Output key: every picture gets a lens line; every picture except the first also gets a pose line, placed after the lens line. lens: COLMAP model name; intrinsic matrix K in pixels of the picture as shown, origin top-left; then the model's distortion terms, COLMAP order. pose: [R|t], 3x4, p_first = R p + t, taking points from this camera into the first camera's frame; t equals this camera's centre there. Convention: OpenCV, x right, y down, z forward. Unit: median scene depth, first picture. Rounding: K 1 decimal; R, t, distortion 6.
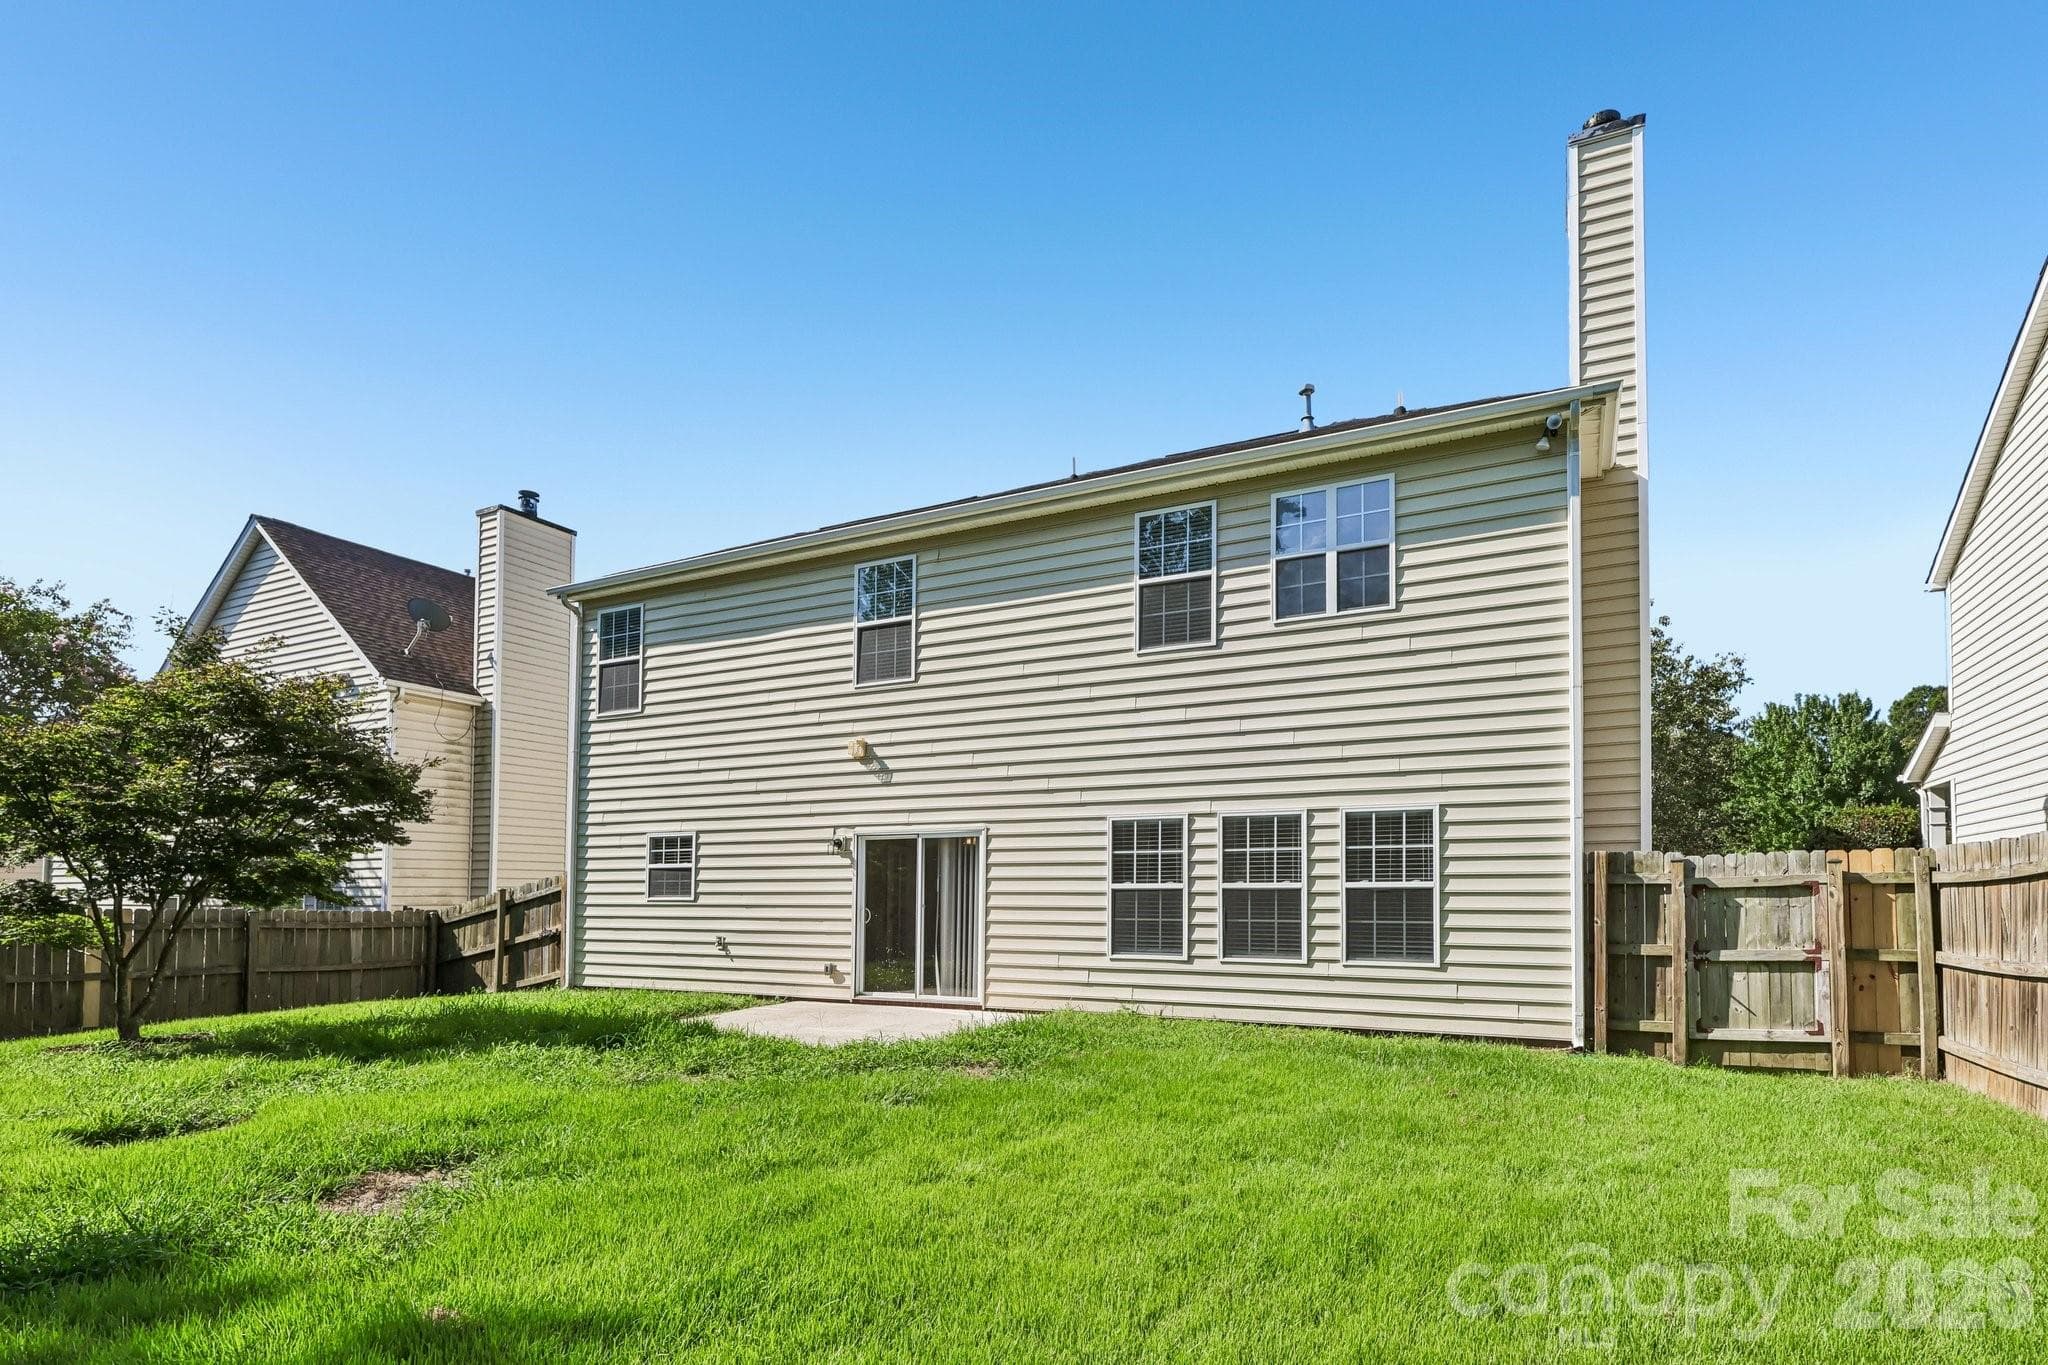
lens RADIAL K [[1013.3, 0, 1029.0], [0, 1013.3, 722.3], [0, 0, 1]] dist [-0.000990, 0.000035]
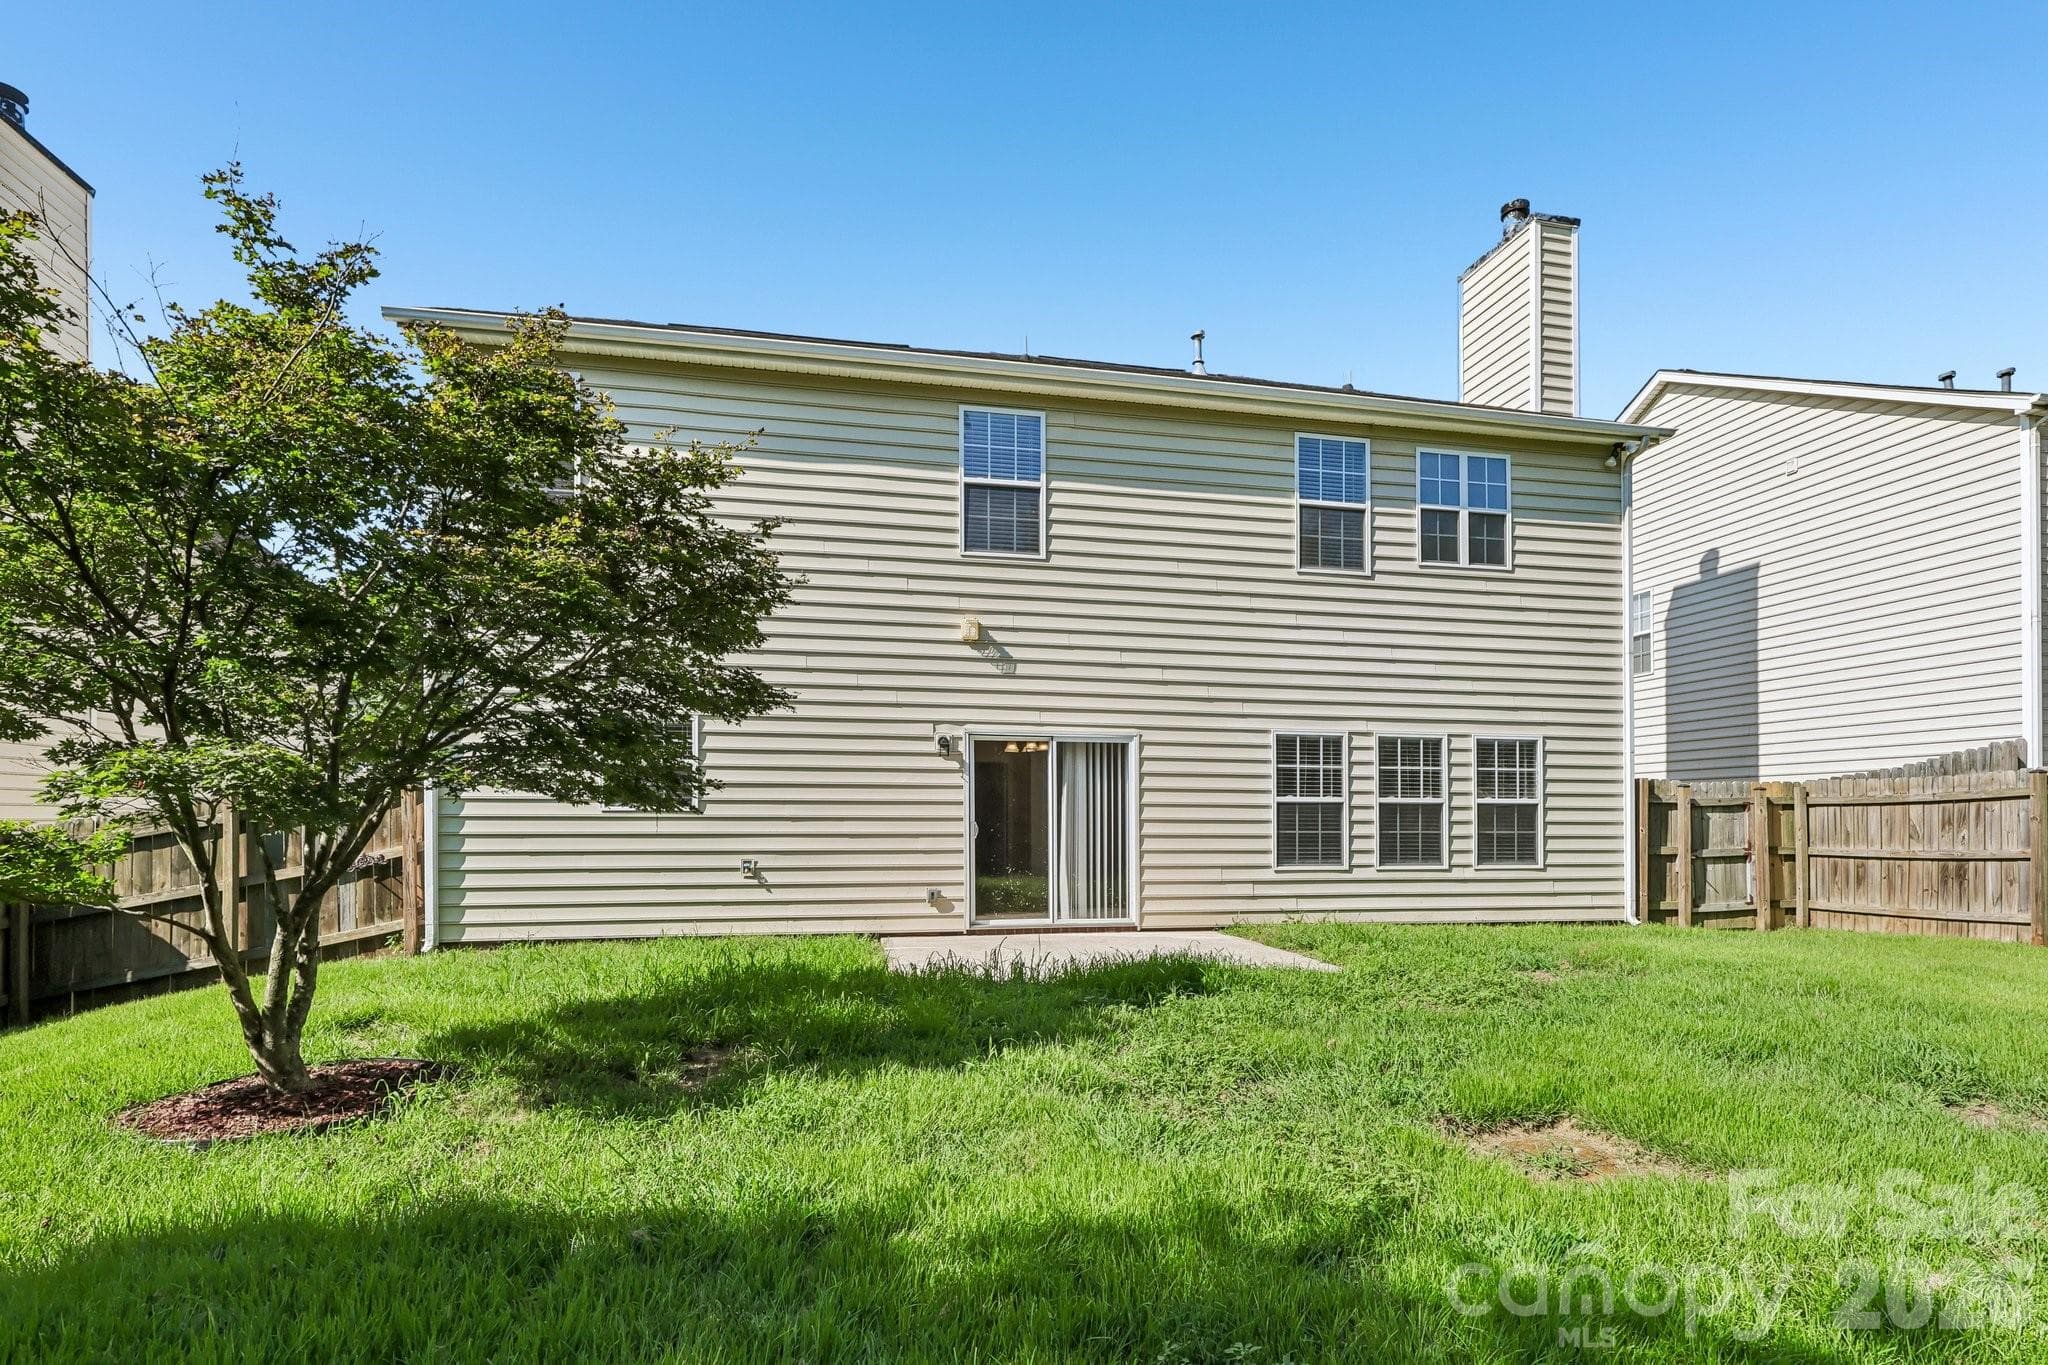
lens RADIAL K [[1014.1, 0, 1024.0], [0, 1014.1, 682.5], [0, 0, 1]] dist [-0.000260, -0.000546]
pose [[0.784797, 0.080853, 0.614456, -0.743255], [-0.111064, 0.993751, 0.011091, 0.063671], [-0.609720, -0.076948, 0.788873, 0.369370]]
